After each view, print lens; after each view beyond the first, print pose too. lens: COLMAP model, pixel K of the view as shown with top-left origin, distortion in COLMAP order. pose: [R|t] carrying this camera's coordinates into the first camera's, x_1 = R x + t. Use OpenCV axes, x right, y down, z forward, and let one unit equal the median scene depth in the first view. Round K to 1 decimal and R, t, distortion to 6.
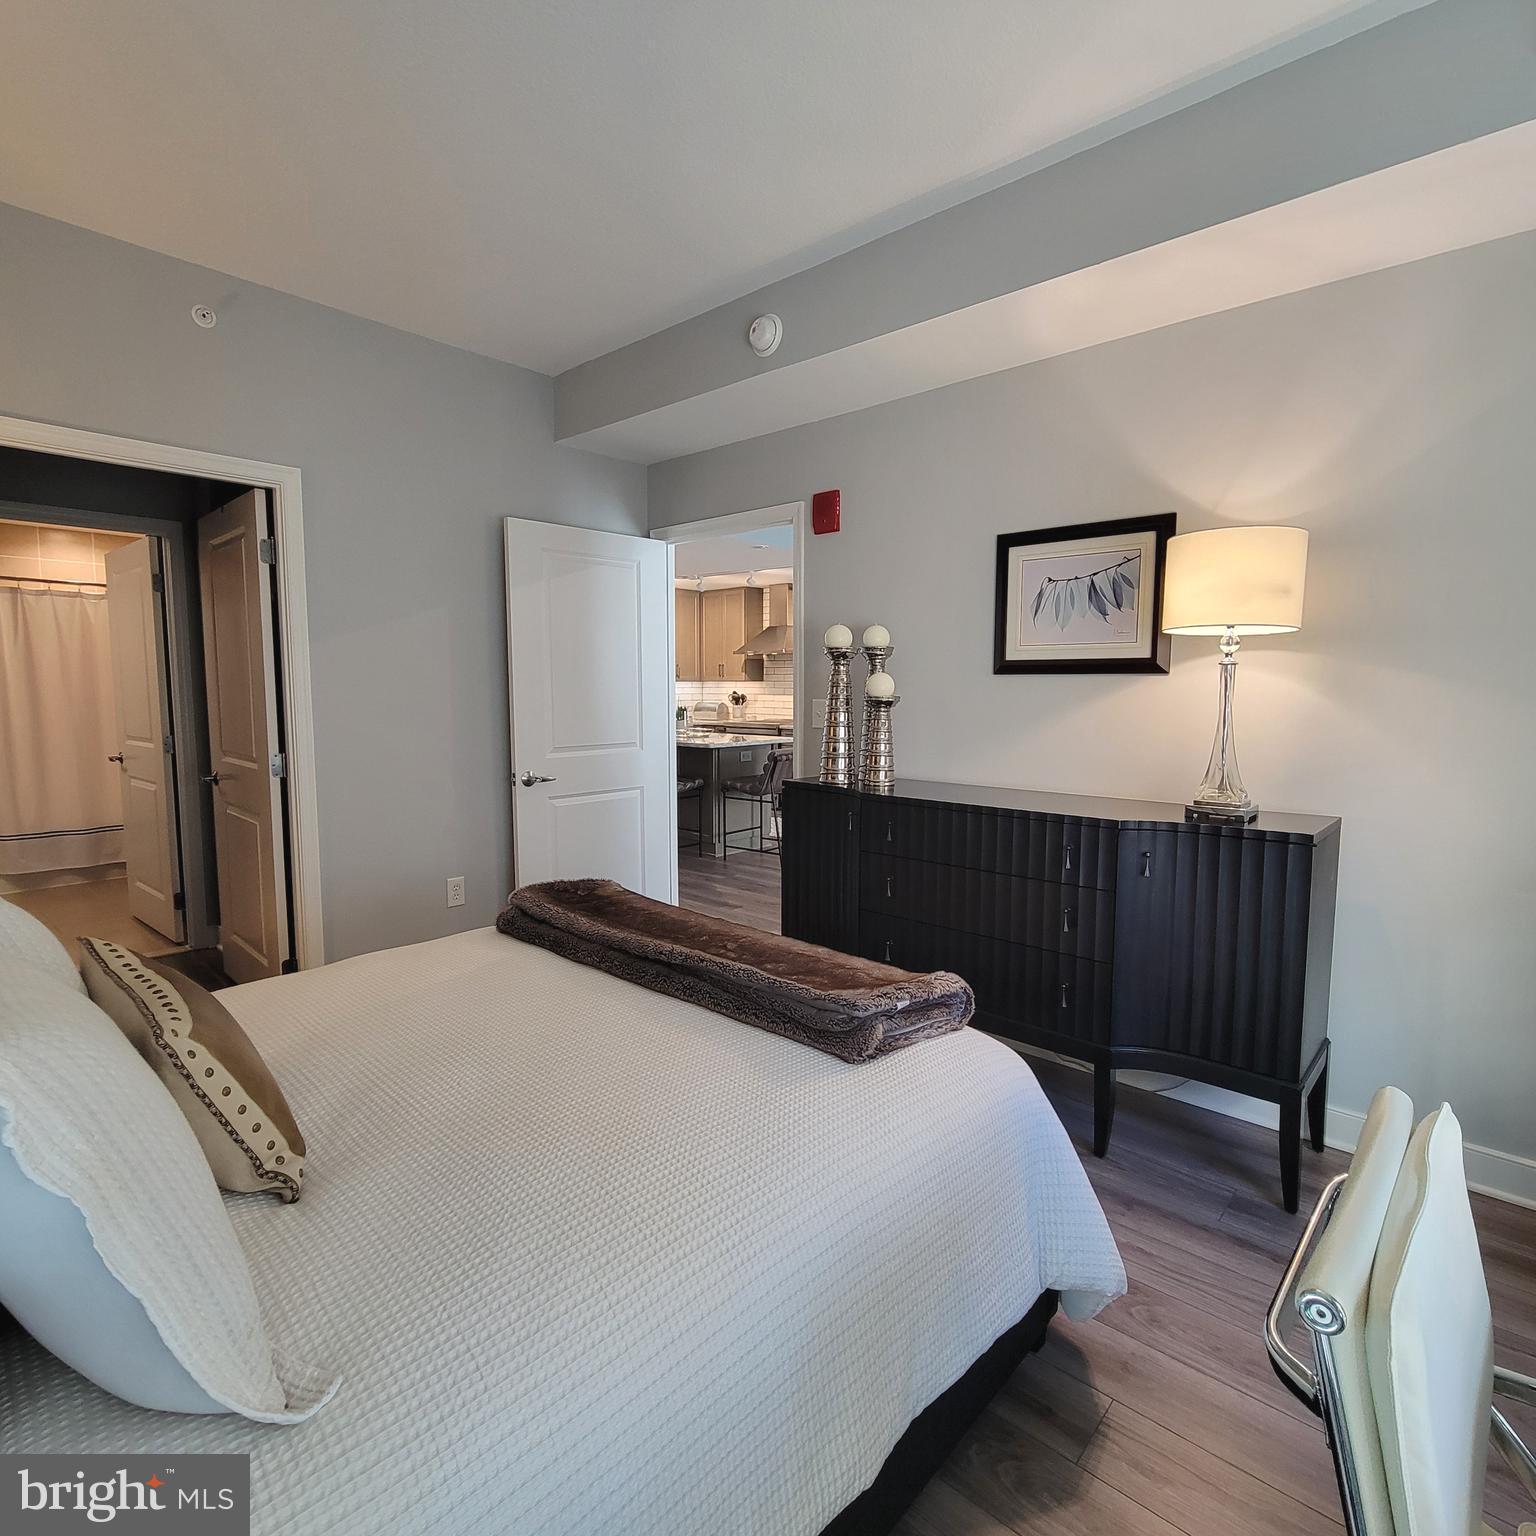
lens RADIAL K [[845.9, 0, 759.2], [0, 845.9, 766.4], [0, 0, 1]] dist [0.001948, -0.002453]
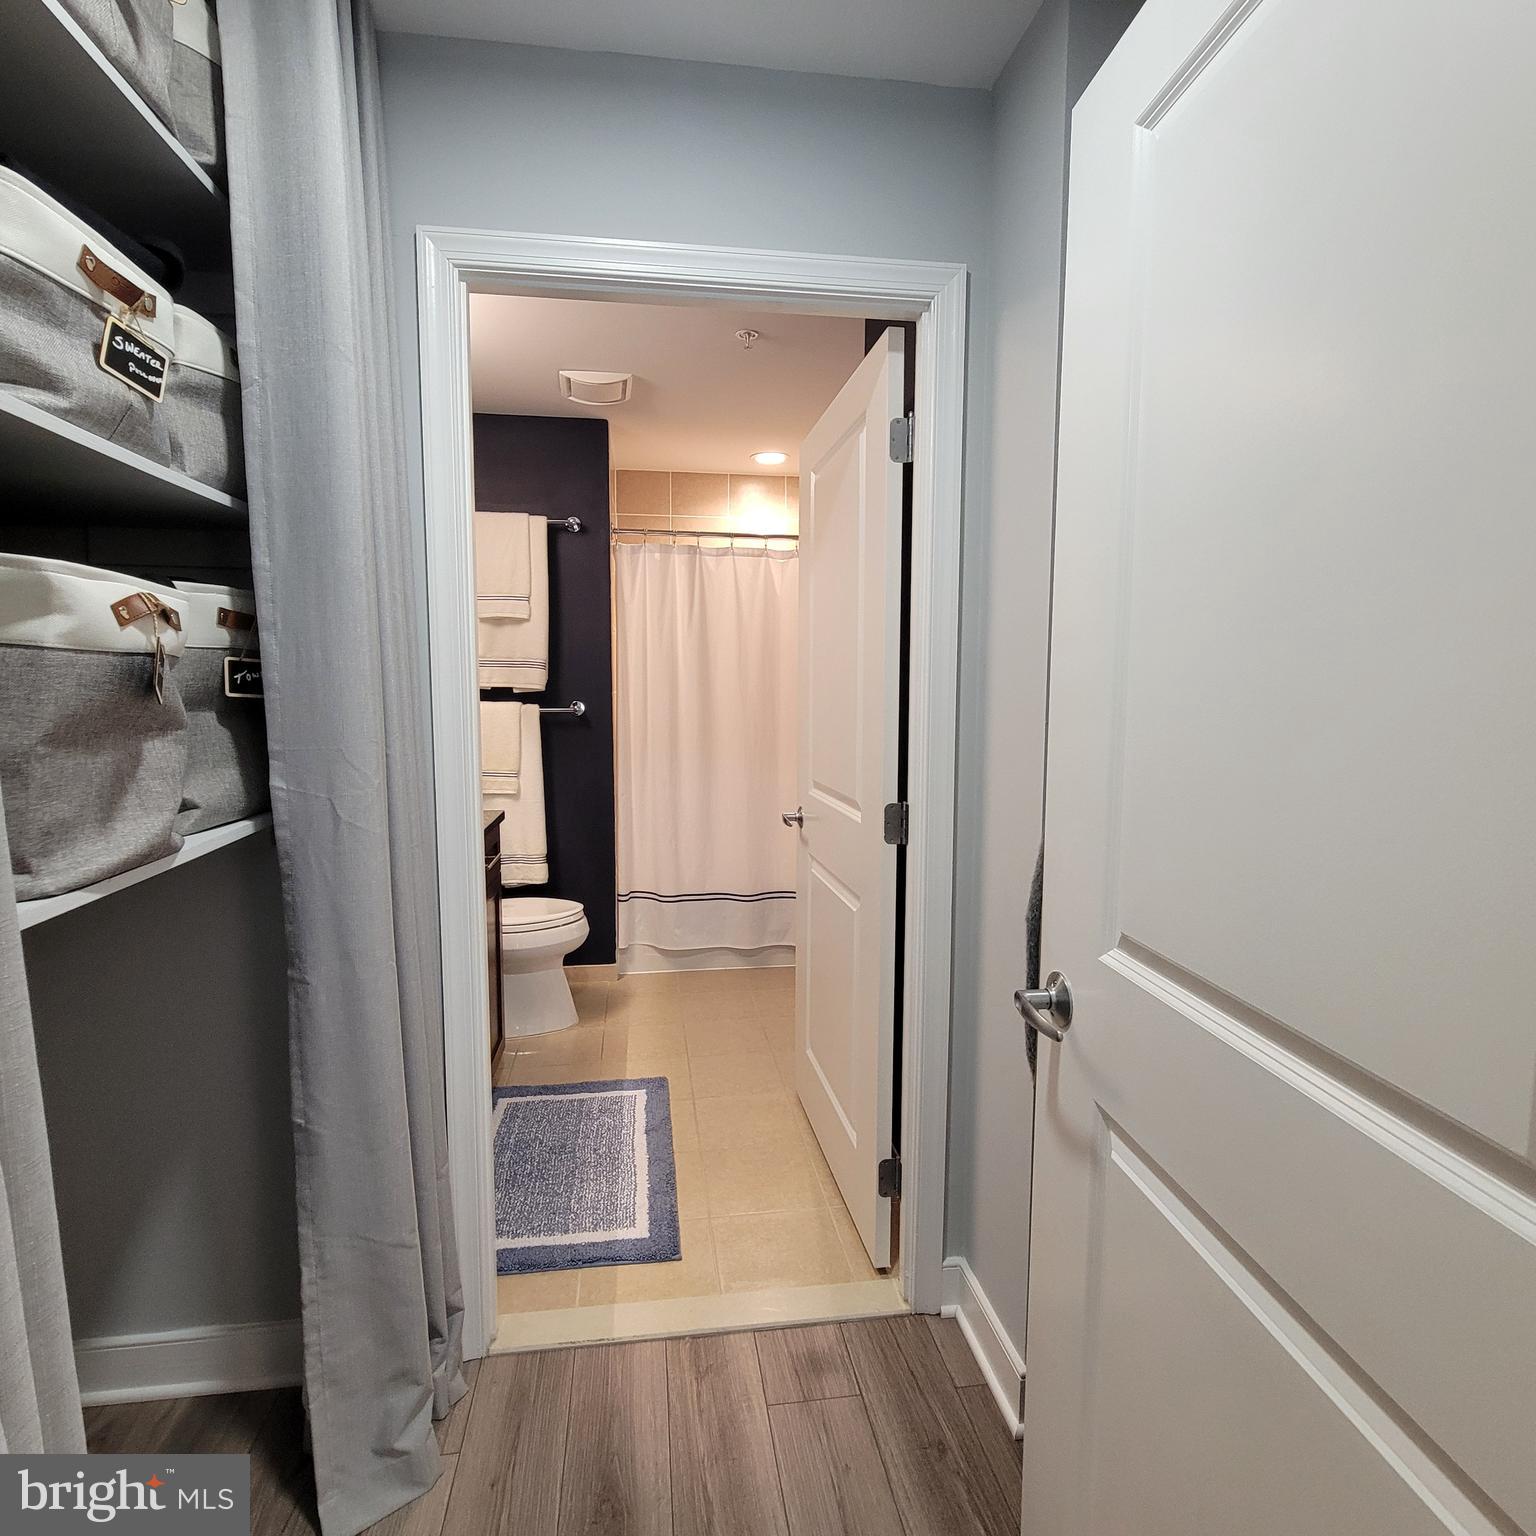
lens RADIAL K [[845.9, 0, 763.6], [0, 845.9, 772.2], [0, 0, 1]] dist [0.001948, -0.002453]
pose [[0.774029, 0.065158, -0.629789, -0.367763], [-0.061929, 0.997712, 0.027111, -0.044222], [0.630115, 0.018018, 0.776293, 0.479056]]
